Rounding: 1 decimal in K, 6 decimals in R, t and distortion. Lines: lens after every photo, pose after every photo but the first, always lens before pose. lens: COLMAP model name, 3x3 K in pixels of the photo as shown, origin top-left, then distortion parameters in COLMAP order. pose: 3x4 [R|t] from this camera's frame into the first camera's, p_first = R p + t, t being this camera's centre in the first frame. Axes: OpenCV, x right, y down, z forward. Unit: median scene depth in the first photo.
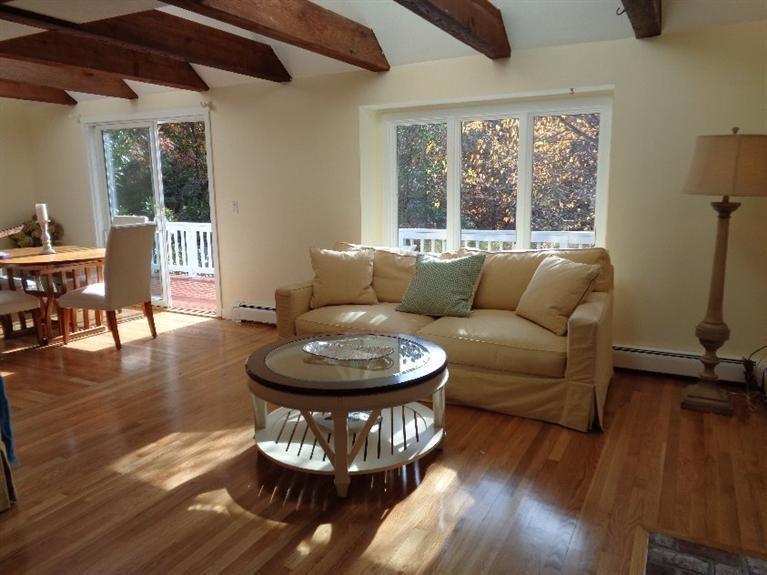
lens RADIAL K [[571.5, 0, 381.4], [0, 571.5, 293.3], [0, 0, 1]] dist [0.003876, 0.007664]
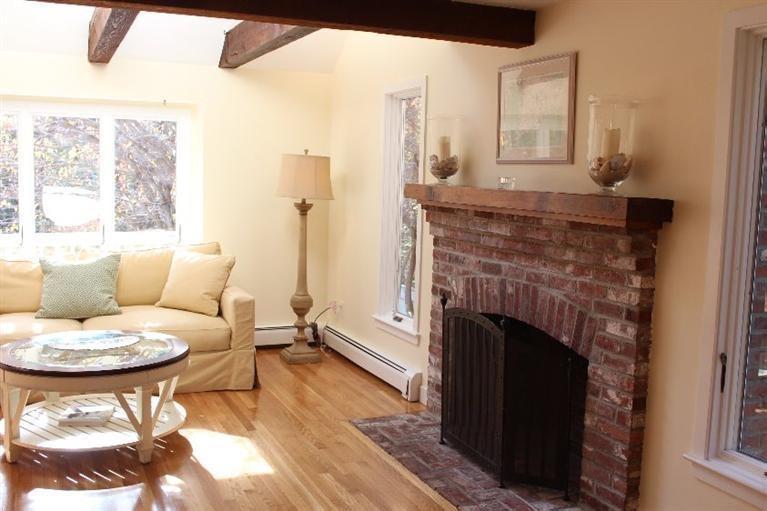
lens RADIAL K [[806.6, 0, 383.3], [0, 806.6, 255.0], [0, 0, 1]] dist [-0.077672, 0.000000]
pose [[0.616433, -0.049420, 0.785855, -0.774083], [0.112797, 0.993277, -0.026015, 0.031359], [-0.779286, 0.104678, 0.617864, -0.299831]]
